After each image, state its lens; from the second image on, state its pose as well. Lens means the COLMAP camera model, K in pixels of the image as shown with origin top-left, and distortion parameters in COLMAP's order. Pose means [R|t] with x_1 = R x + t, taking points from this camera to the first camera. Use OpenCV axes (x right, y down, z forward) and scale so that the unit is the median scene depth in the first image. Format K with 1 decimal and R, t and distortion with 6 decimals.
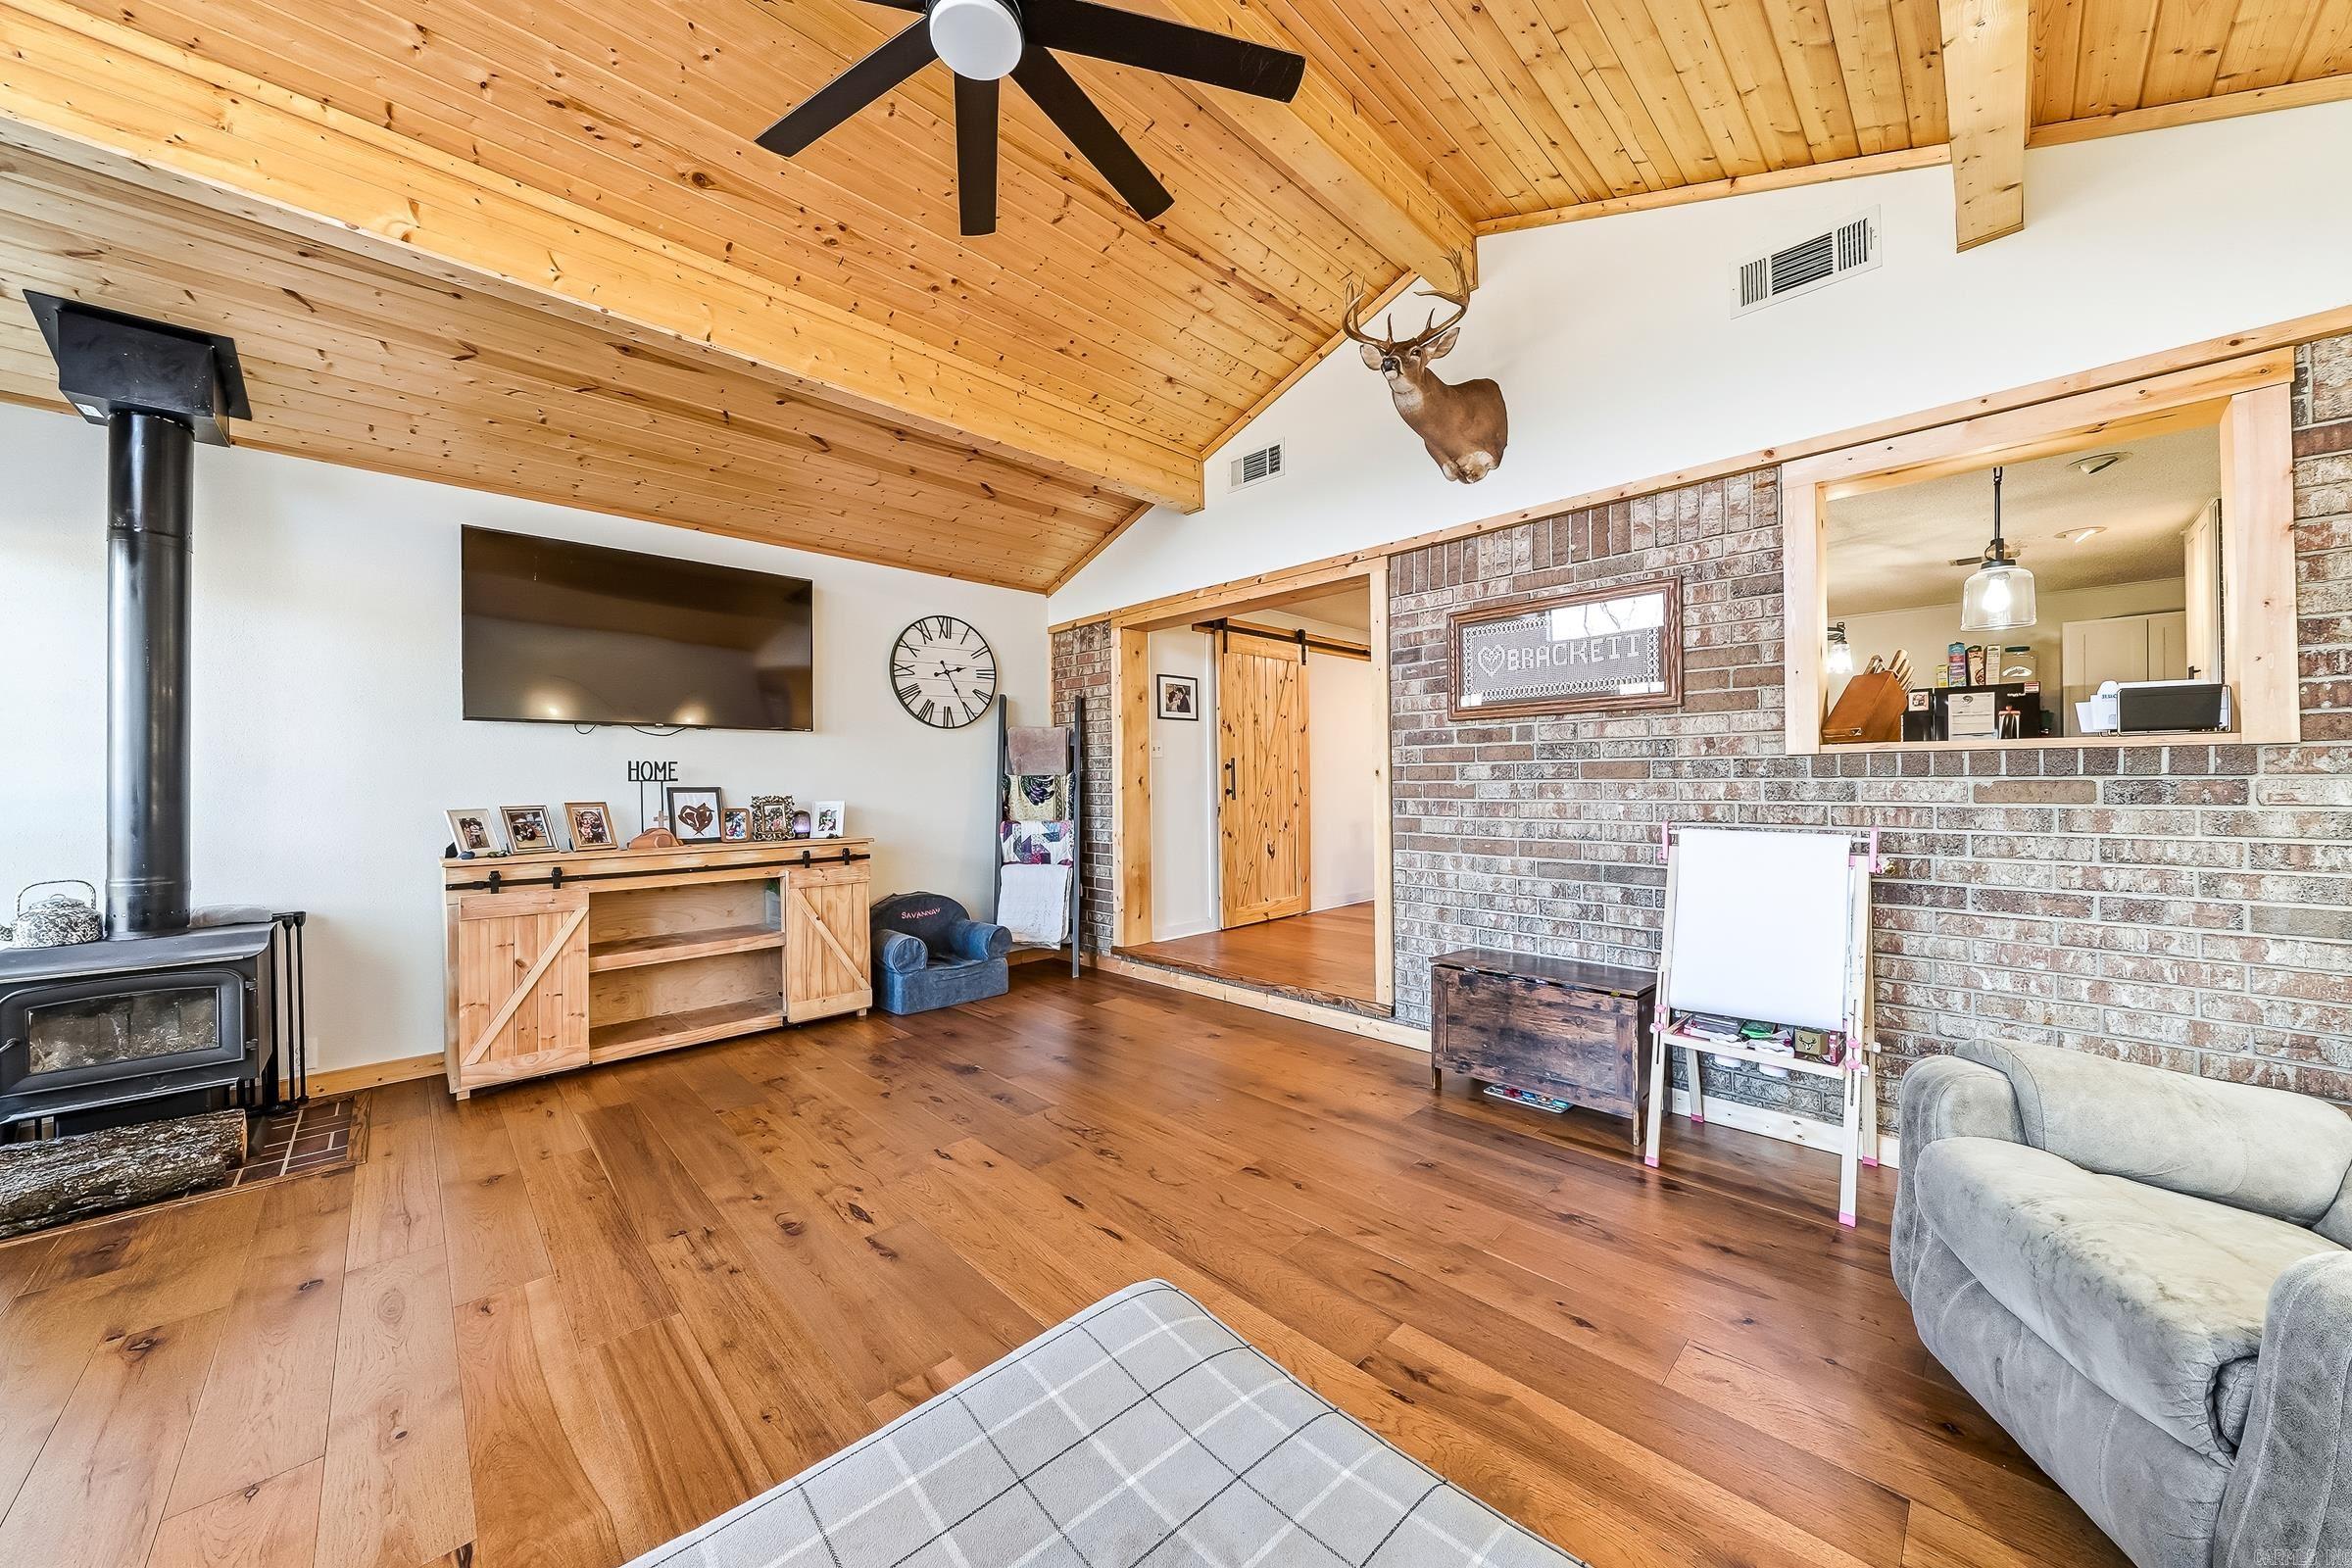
lens RADIAL K [[820.2, 0, 1186.1], [0, 820.2, 785.1], [0, 0, 1]] dist [-0.000480, -0.000146]
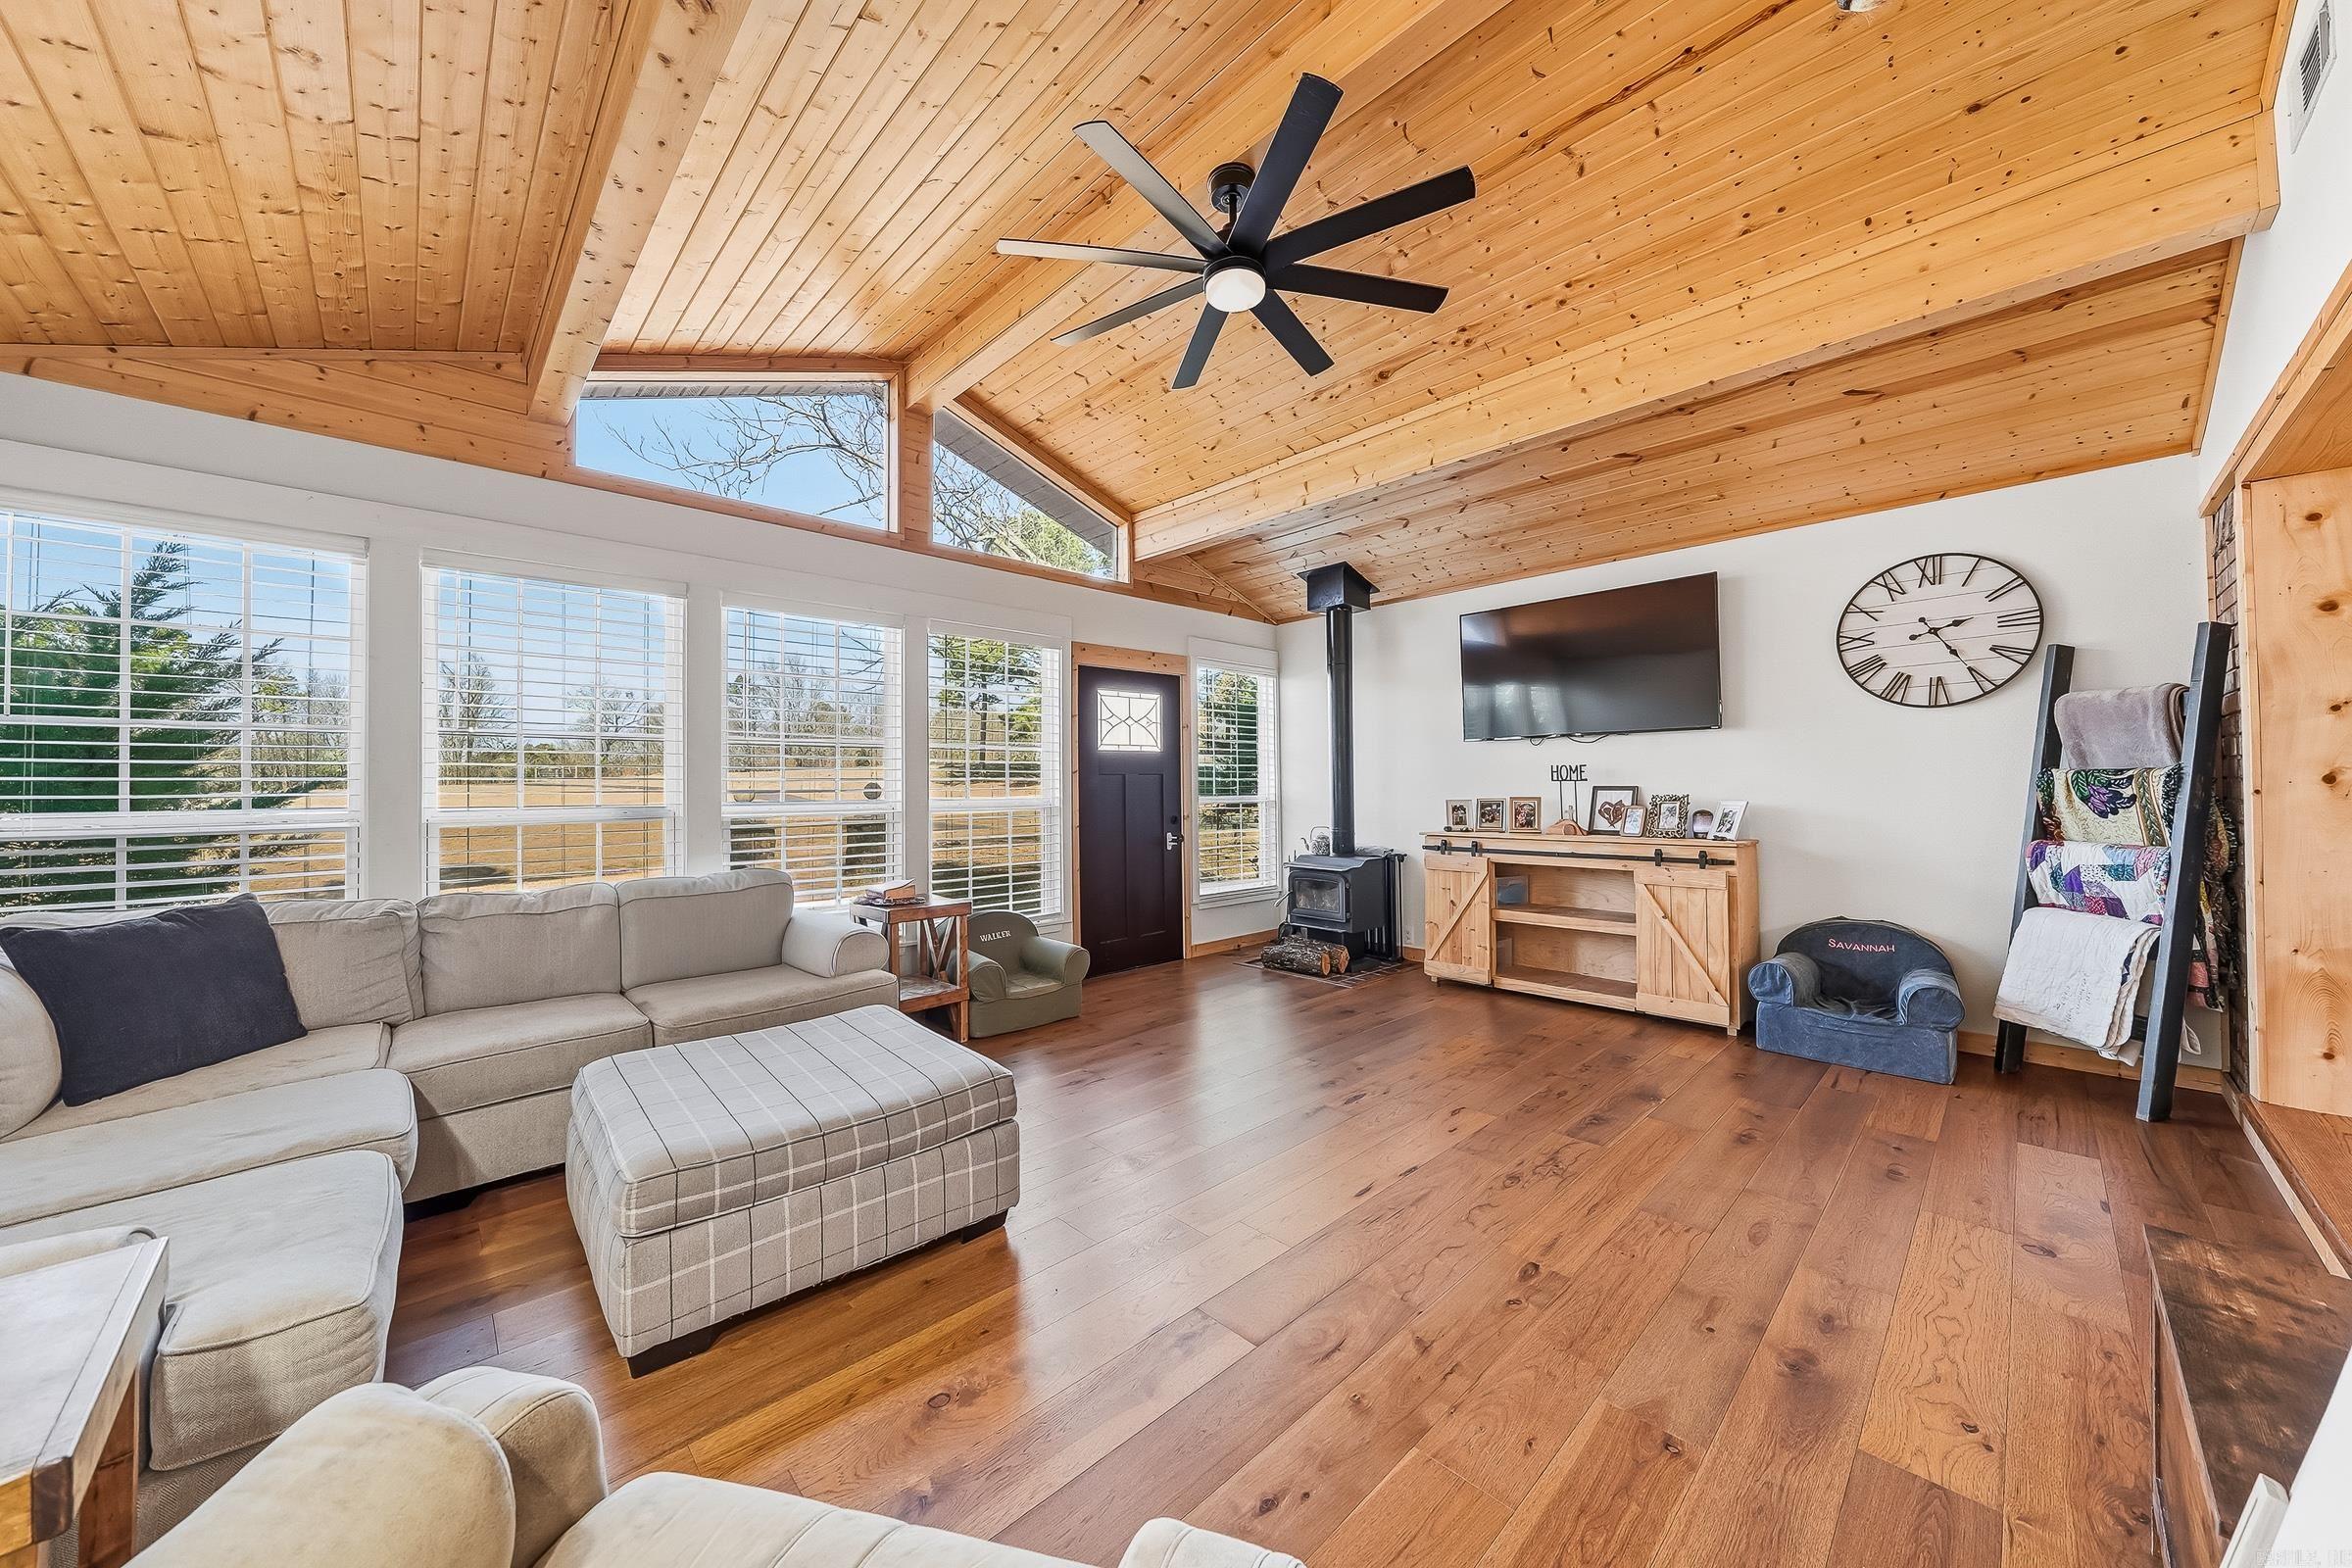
lens RADIAL K [[820.2, 0, 1186.3], [0, 820.2, 775.3], [0, 0, 1]] dist [-0.000480, -0.000146]
pose [[-0.011870, -0.005207, -0.999916, 0.542870], [0.004036, 0.999978, -0.005255, -0.008294], [0.999921, -0.004098, -0.011849, 0.406337]]
